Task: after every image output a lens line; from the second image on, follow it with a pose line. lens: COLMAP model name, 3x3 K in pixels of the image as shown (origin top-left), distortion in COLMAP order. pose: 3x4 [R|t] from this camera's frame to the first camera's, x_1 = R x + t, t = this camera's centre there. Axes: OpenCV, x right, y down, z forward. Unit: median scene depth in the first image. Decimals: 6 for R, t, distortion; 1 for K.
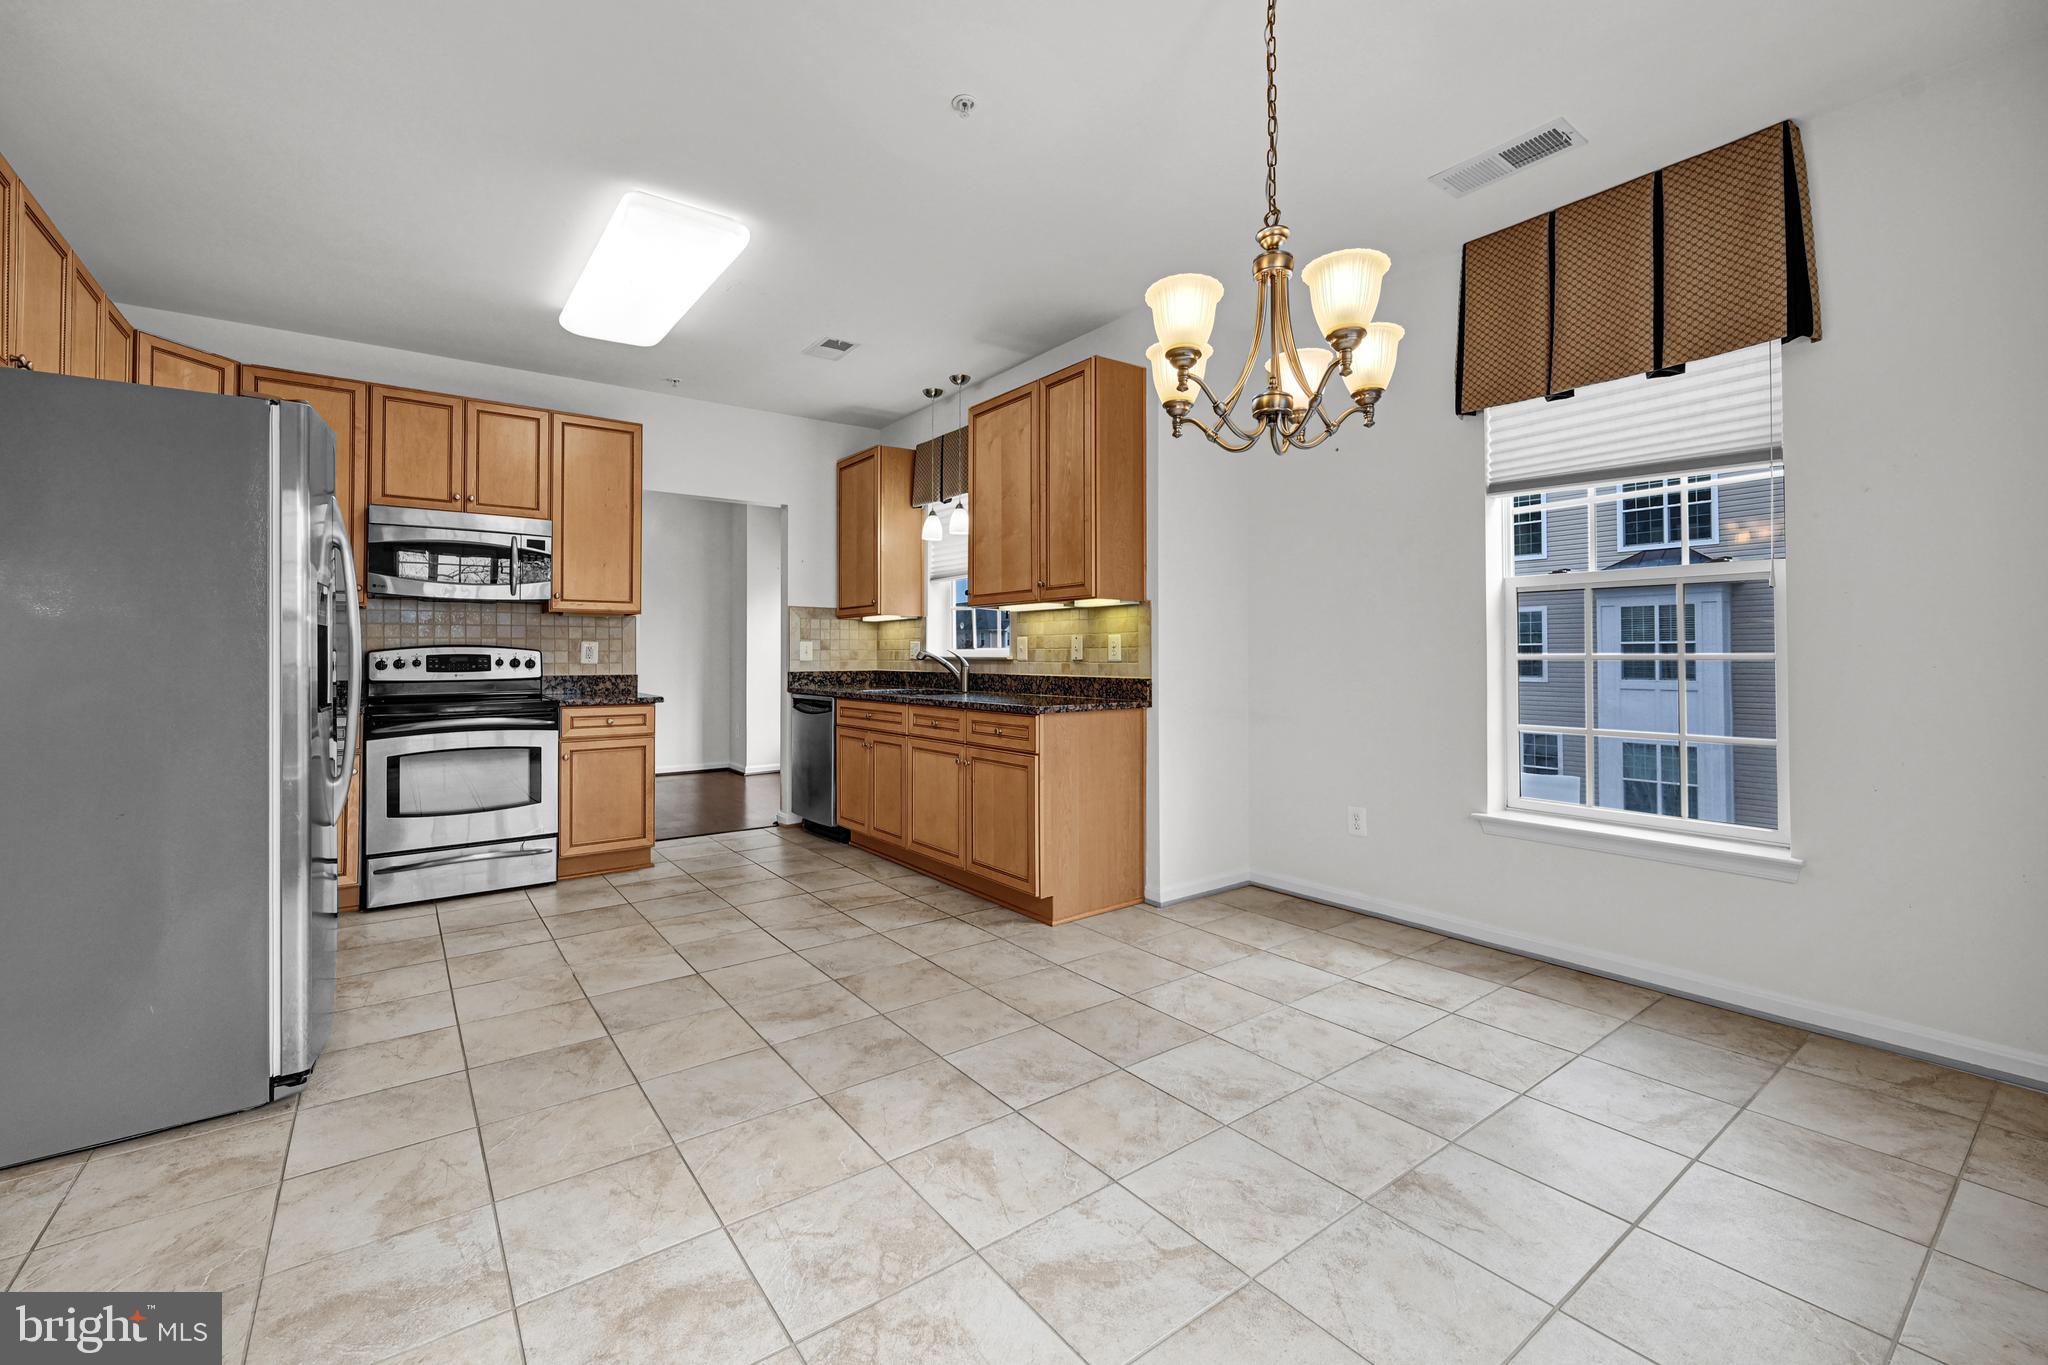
lens RADIAL K [[852.9, 0, 1020.1], [0, 852.9, 644.6], [0, 0, 1]] dist [0.000113, -0.000076]
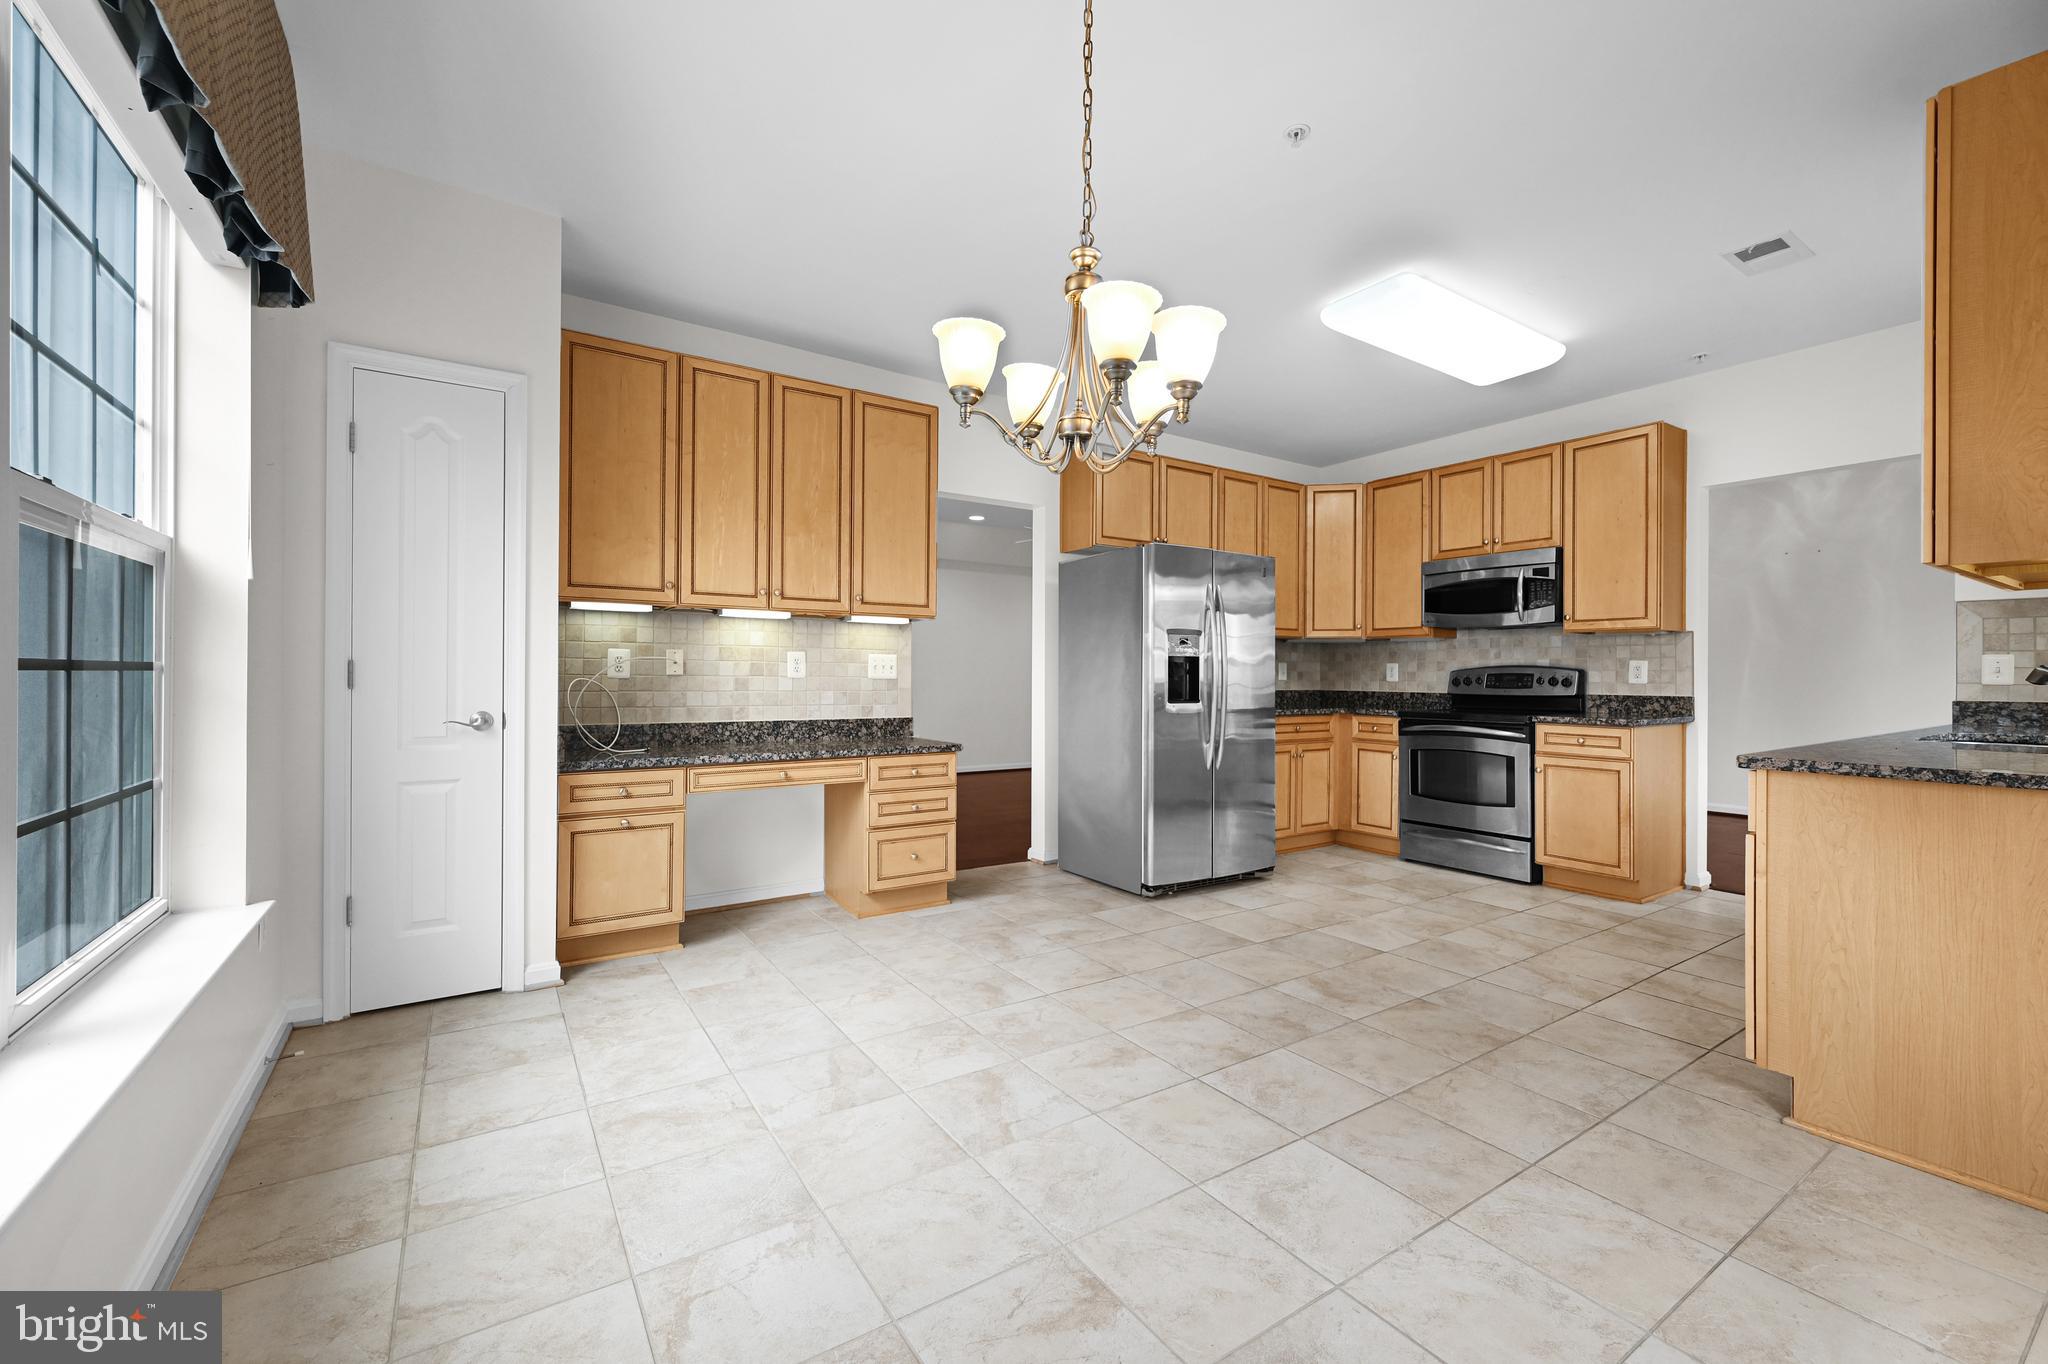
lens RADIAL K [[833.0, 0, 1020.5], [0, 833.0, 673.9], [0, 0, 1]] dist [-0.000302, -0.000031]
pose [[-0.055750, 0.001239, -0.998444, 0.868966], [0.007954, 0.999968, 0.000797, 0.009731], [0.998413, -0.007898, -0.055759, 0.658218]]
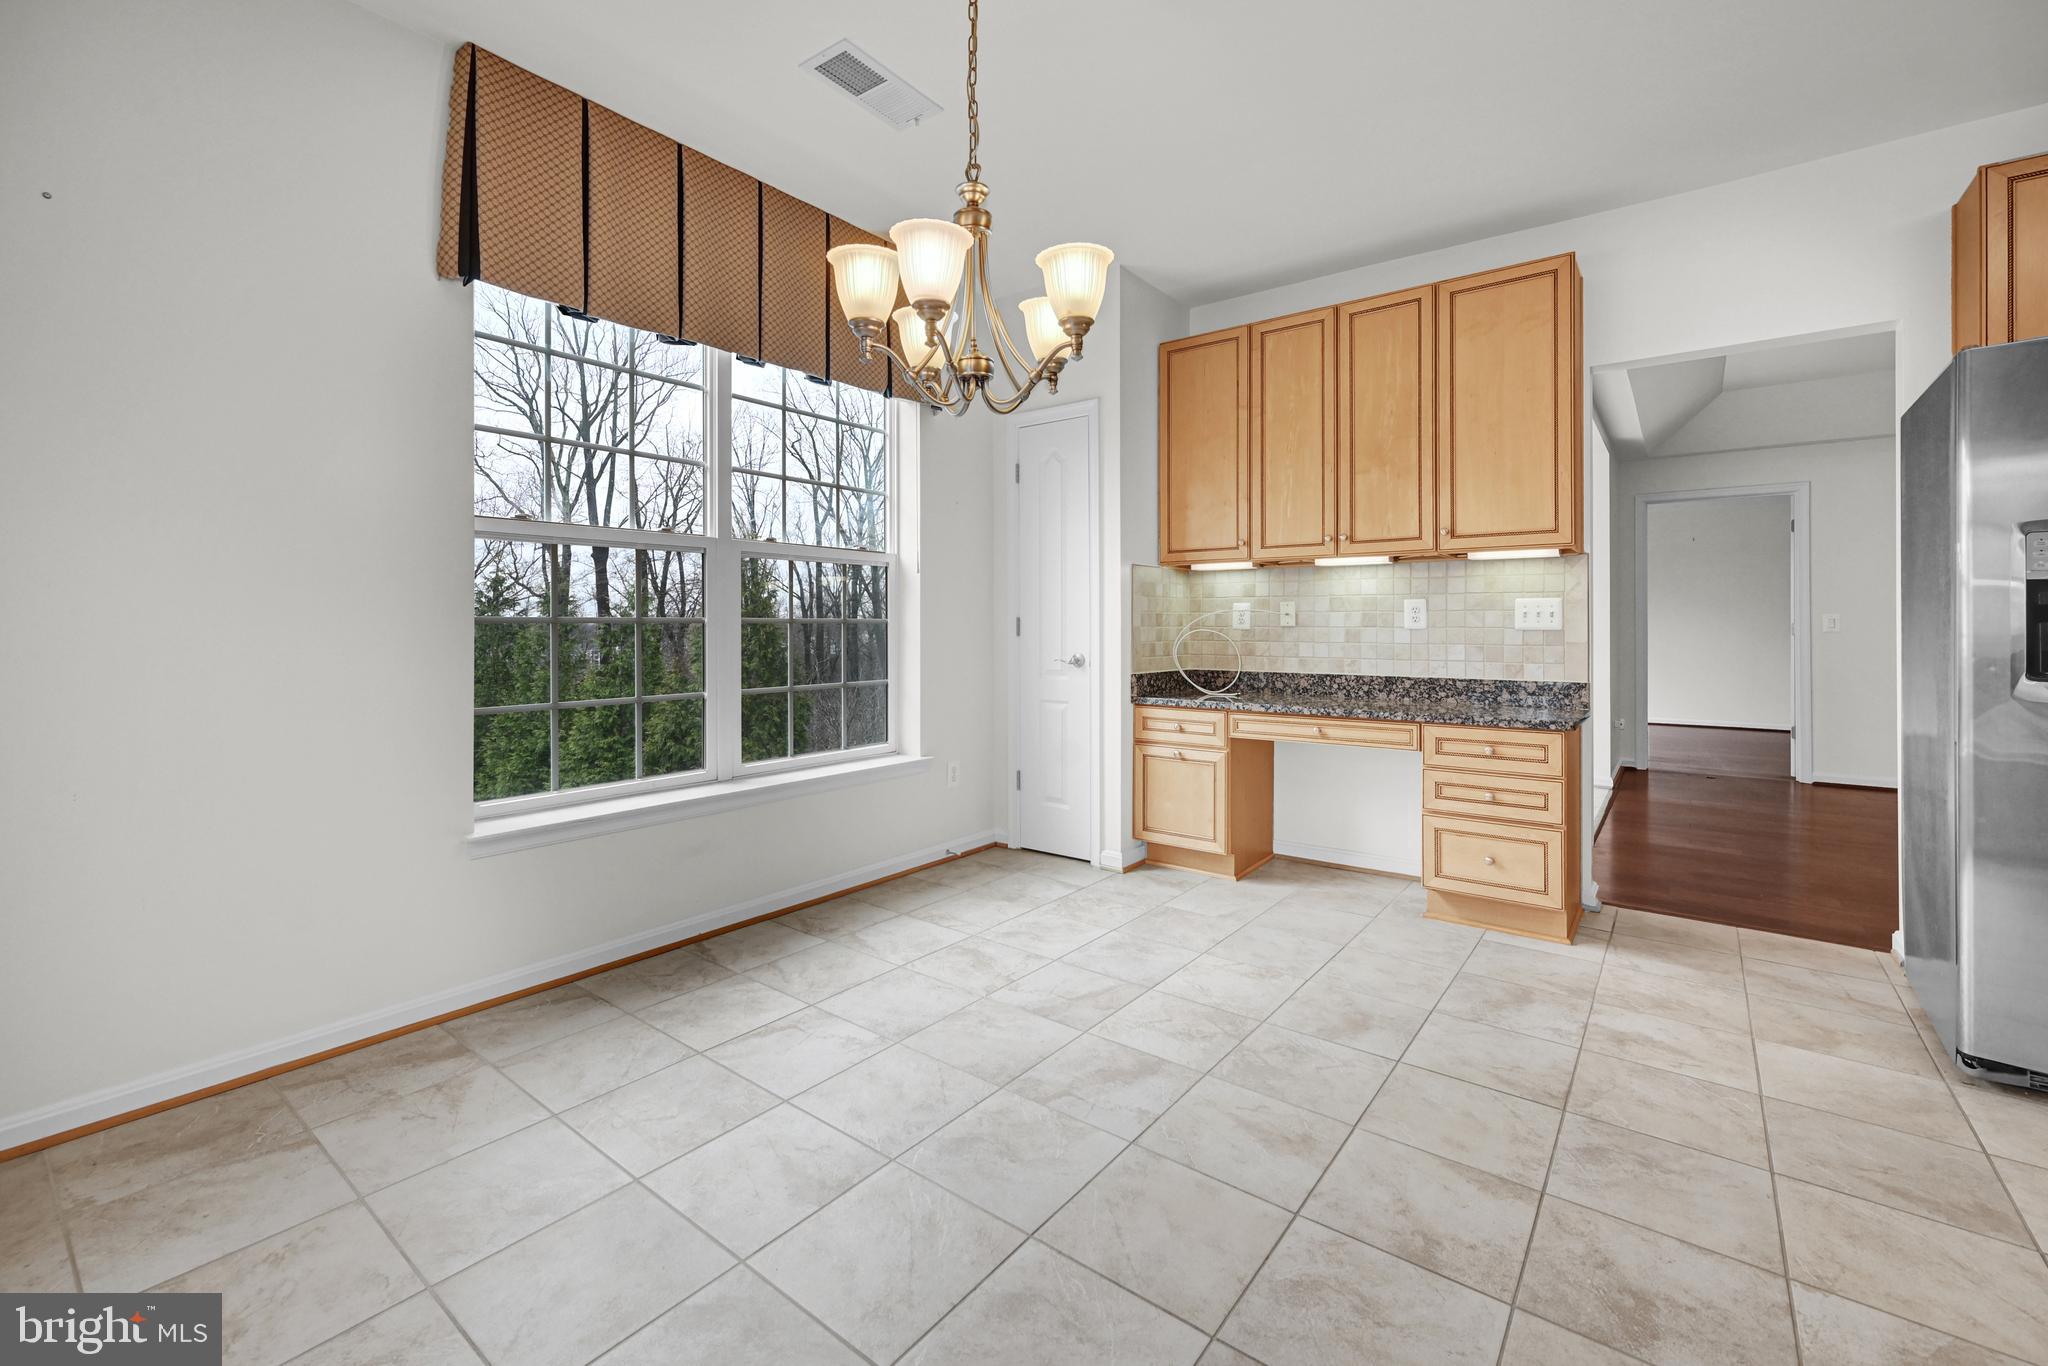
lens RADIAL K [[855.5, 0, 1029.2], [0, 855.5, 626.5], [0, 0, 1]] dist [-0.001436, -0.000218]
pose [[-0.961051, 0.004011, -0.276340, 0.342771], [0.007494, 0.999905, -0.011551, 0.022259], [0.276268, -0.013172, -0.960990, 1.321269]]
